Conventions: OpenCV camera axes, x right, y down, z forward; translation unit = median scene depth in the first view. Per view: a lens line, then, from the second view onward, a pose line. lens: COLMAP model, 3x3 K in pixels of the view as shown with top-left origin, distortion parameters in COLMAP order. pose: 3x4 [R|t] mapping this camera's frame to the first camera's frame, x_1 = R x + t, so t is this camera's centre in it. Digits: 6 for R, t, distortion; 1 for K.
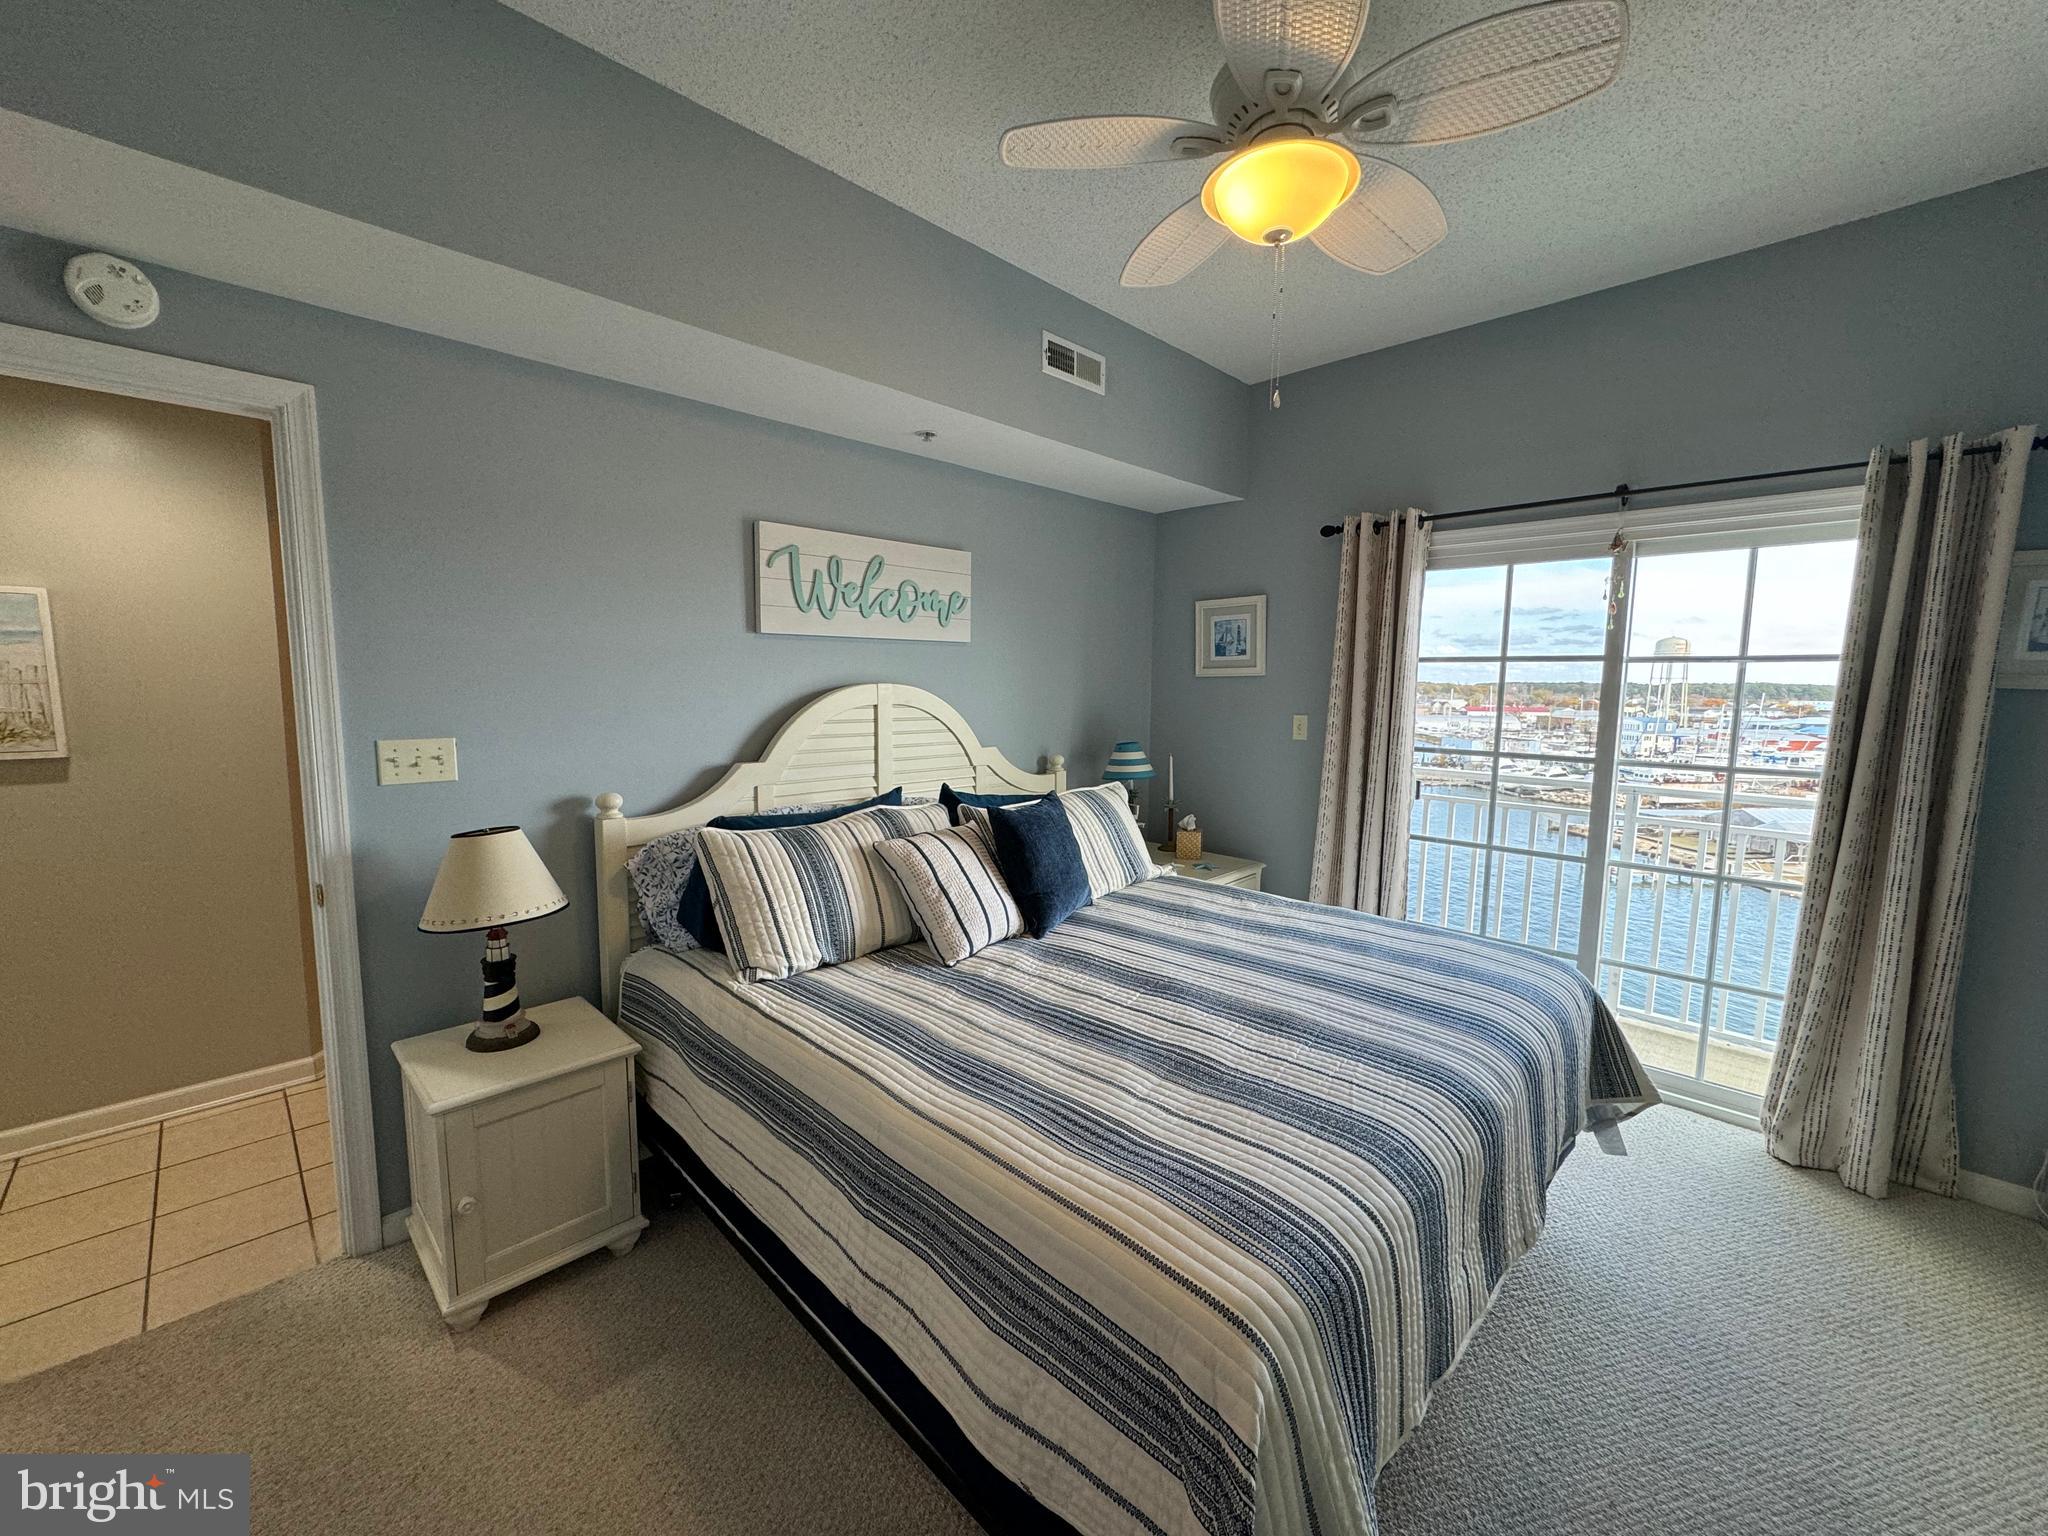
lens RADIAL K [[820.5, 0, 1021.9], [0, 820.5, 774.5], [0, 0, 1]] dist [-0.002026, -0.000106]
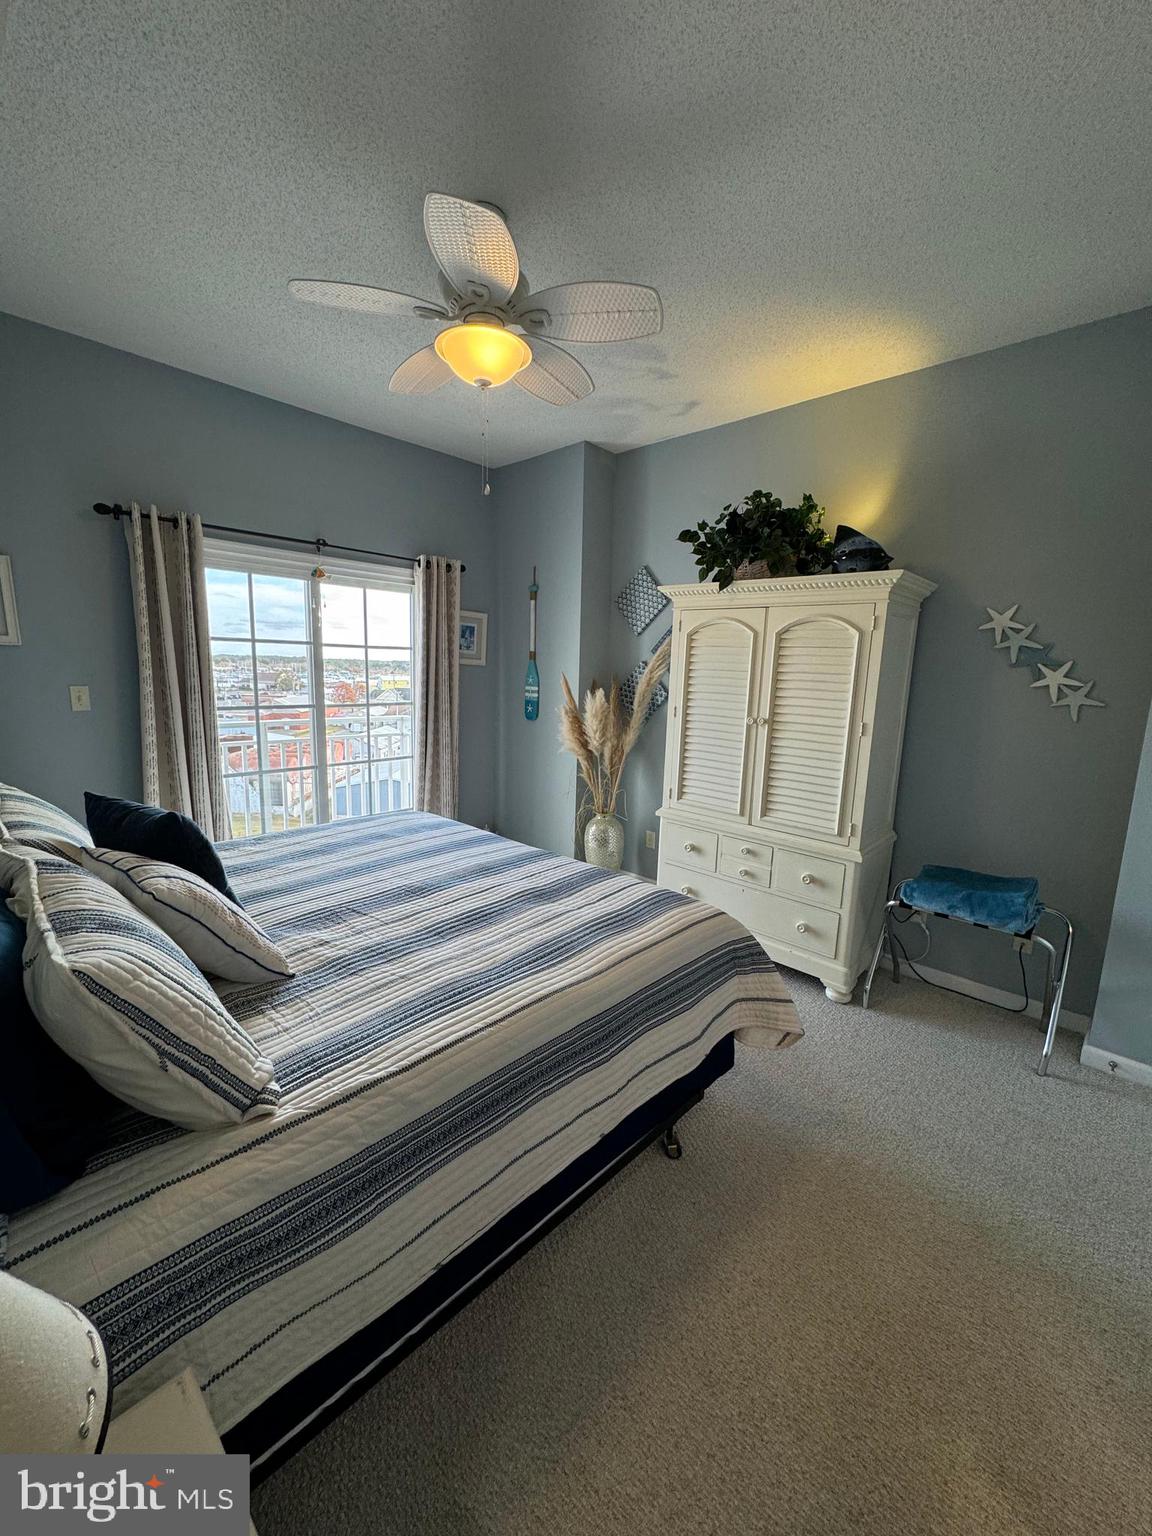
lens RADIAL K [[615.4, 0, 575.2], [0, 615.4, 771.9], [0, 0, 1]] dist [-0.002026, -0.000106]
pose [[-0.033475, -0.179938, 0.983108, -0.791691], [0.085176, 0.979567, 0.182190, -0.096203], [-0.995803, 0.089836, -0.017465, 0.721889]]
